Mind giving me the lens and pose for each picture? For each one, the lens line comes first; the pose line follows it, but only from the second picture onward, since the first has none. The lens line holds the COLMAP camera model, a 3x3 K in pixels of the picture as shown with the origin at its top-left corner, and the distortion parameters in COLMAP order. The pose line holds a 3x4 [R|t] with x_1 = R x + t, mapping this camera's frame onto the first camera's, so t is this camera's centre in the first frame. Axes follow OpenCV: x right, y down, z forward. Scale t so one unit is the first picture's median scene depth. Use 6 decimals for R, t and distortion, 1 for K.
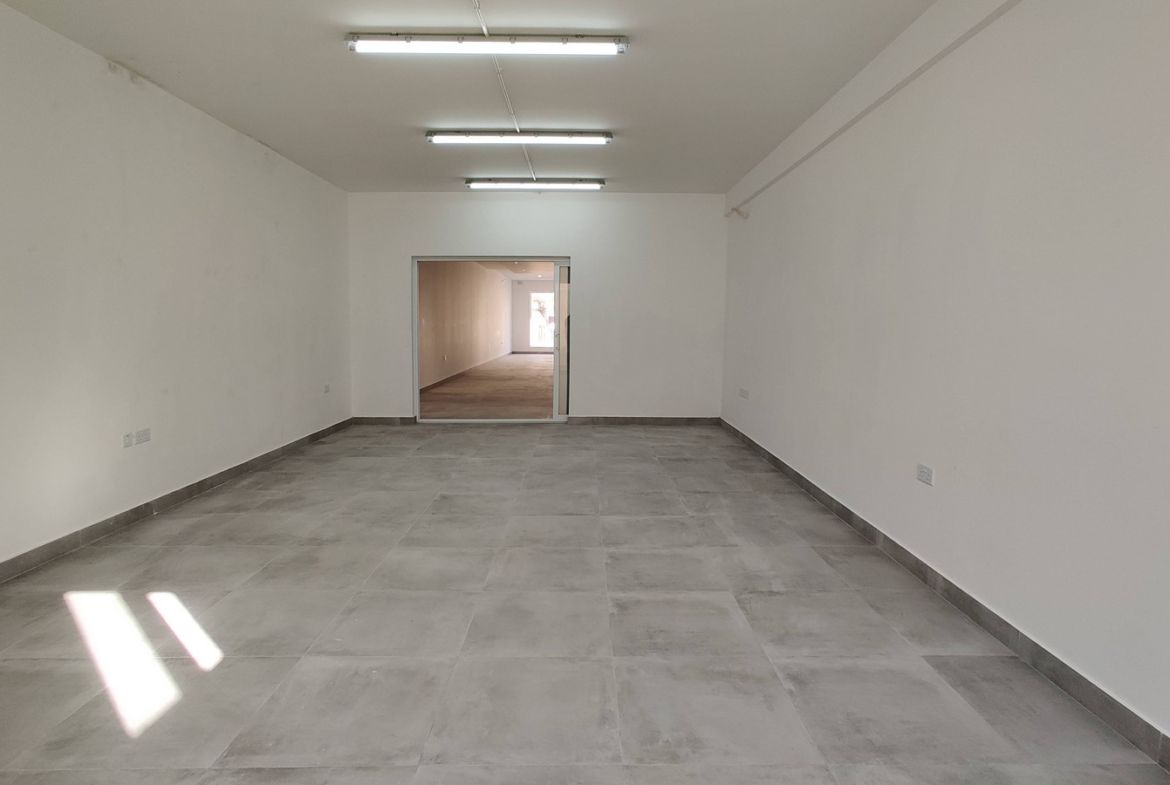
lens RADIAL K [[642.1, 0, 585.0], [0, 642.1, 392.5], [0, 0, 1]] dist [-0.024181, 0.026108]
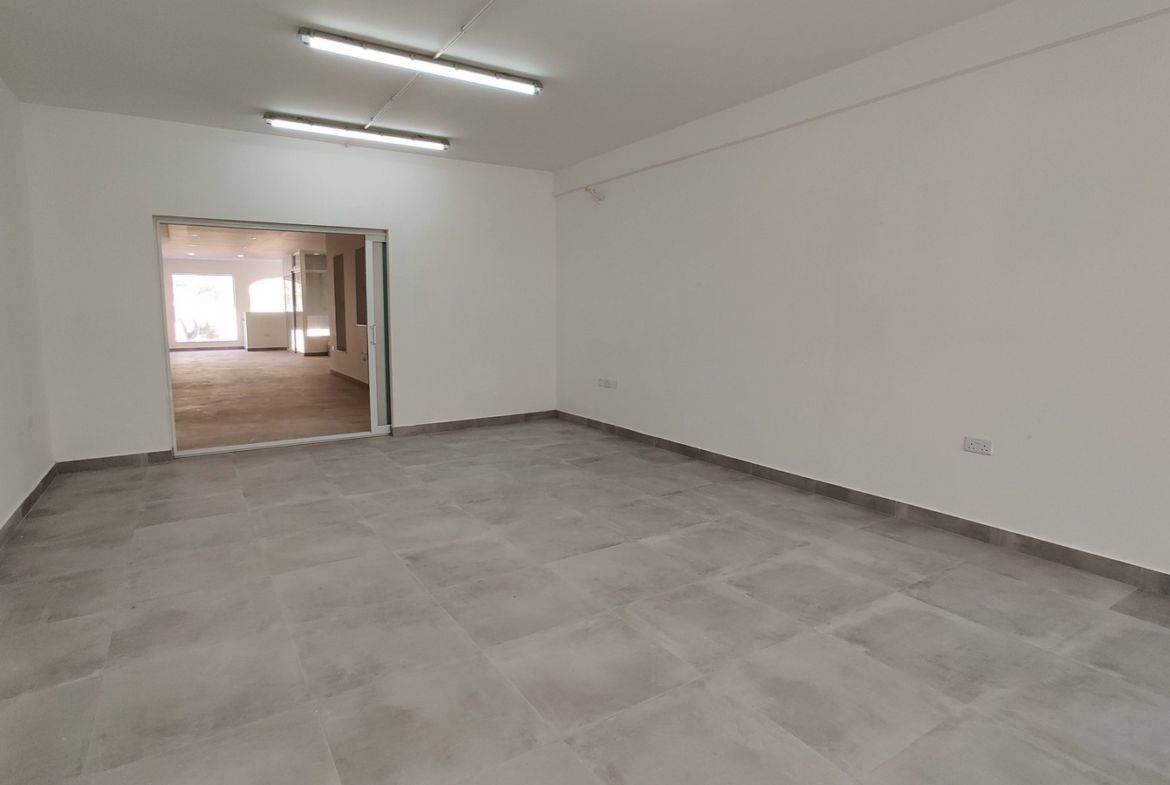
lens RADIAL K [[634.8, 0, 585.0], [0, 634.8, 392.5], [0, 0, 1]] dist [-0.021120, 0.024719]
pose [[0.832890, -0.075243, 0.548299, -0.534541], [0.064519, 0.997161, 0.038833, -0.043132], [-0.549664, 0.003033, 0.835380, 0.382246]]
